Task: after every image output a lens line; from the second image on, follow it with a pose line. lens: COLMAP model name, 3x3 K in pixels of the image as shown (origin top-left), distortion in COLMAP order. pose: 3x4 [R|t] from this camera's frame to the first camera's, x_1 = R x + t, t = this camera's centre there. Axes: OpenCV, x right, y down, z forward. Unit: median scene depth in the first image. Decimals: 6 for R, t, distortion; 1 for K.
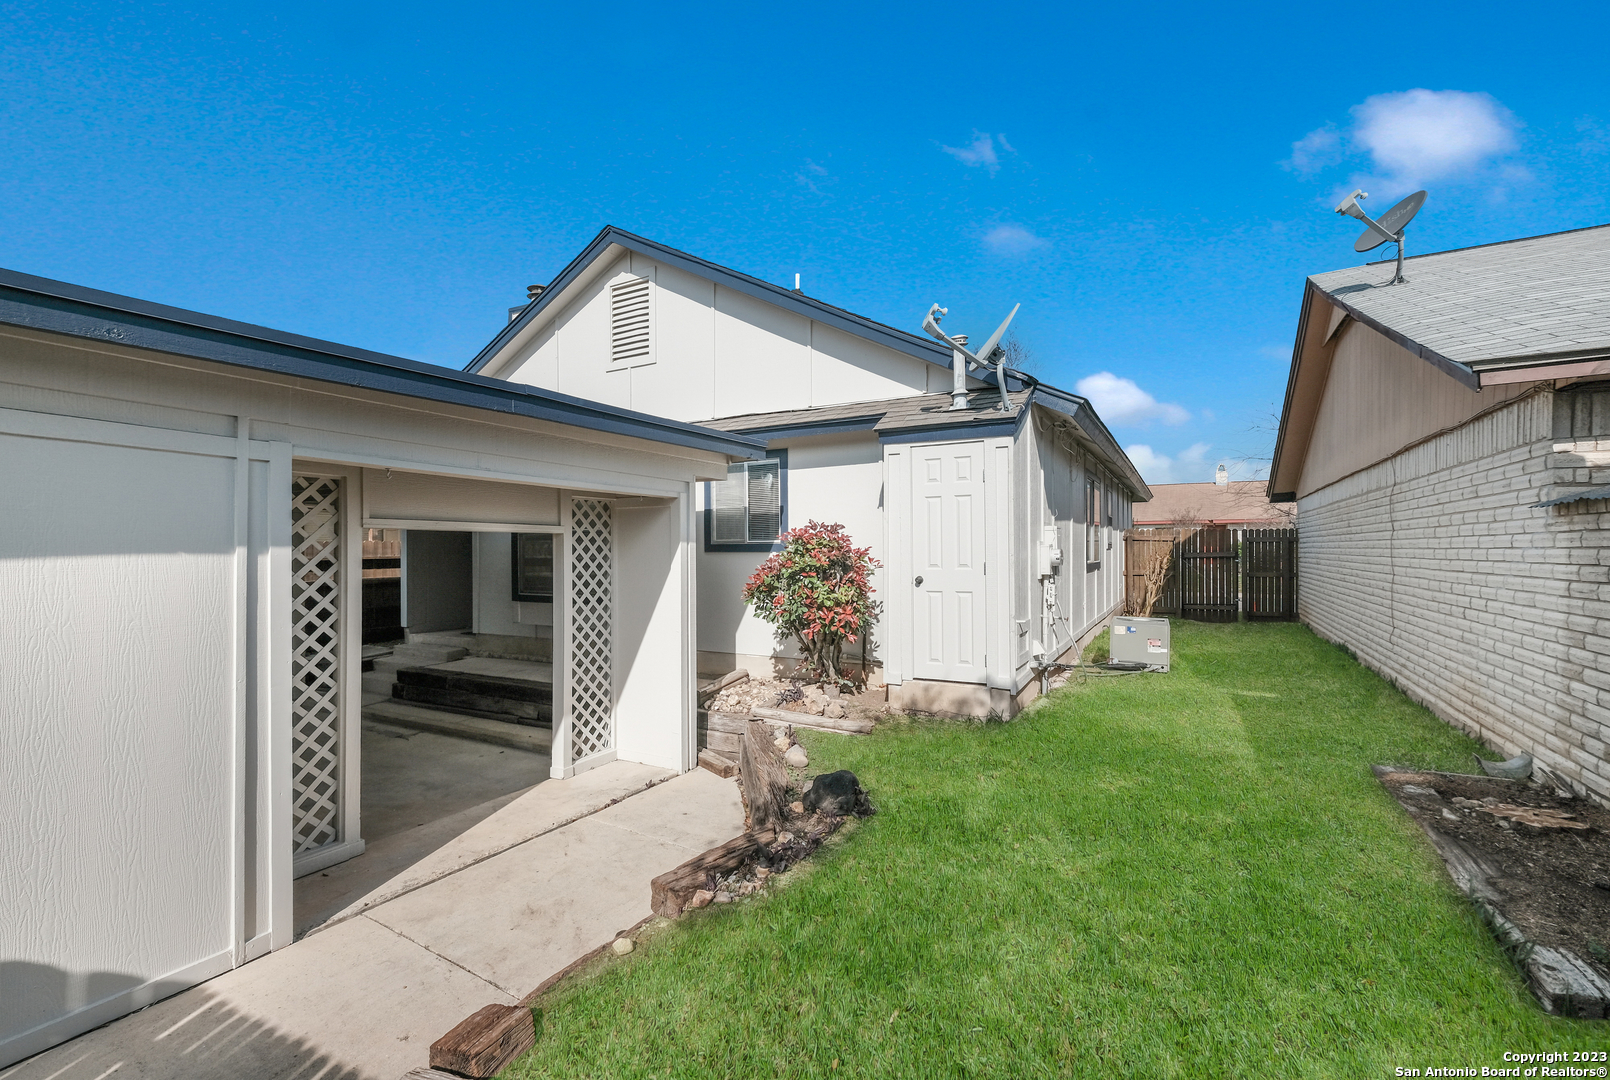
lens RADIAL K [[686.0, 0, 802.6], [0, 686.0, 544.6], [0, 0, 1]] dist [0.008921, 0.000777]
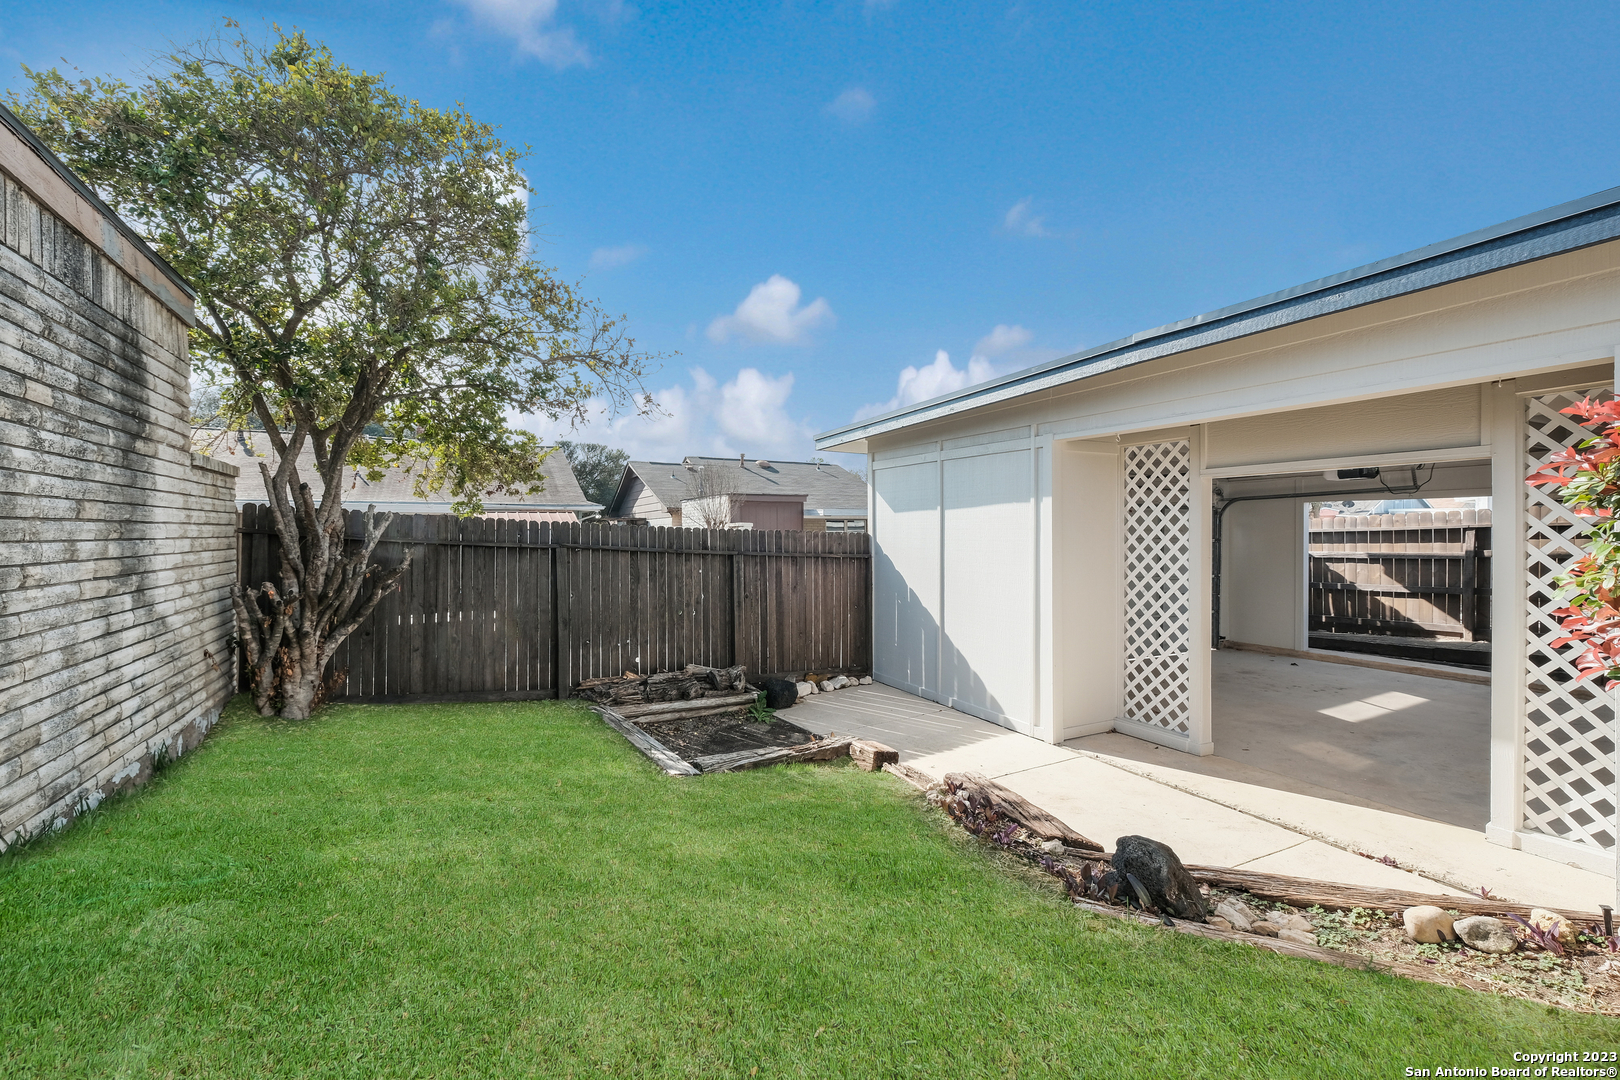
lens RADIAL K [[710.1, 0, 811.9], [0, 710.1, 536.3], [0, 0, 1]] dist [0.001638, -0.001379]
pose [[-0.547202, 0.007445, -0.836968, 0.867922], [0.010602, 0.999942, 0.001963, 0.079464], [0.836934, -0.007799, -0.547249, 1.329193]]
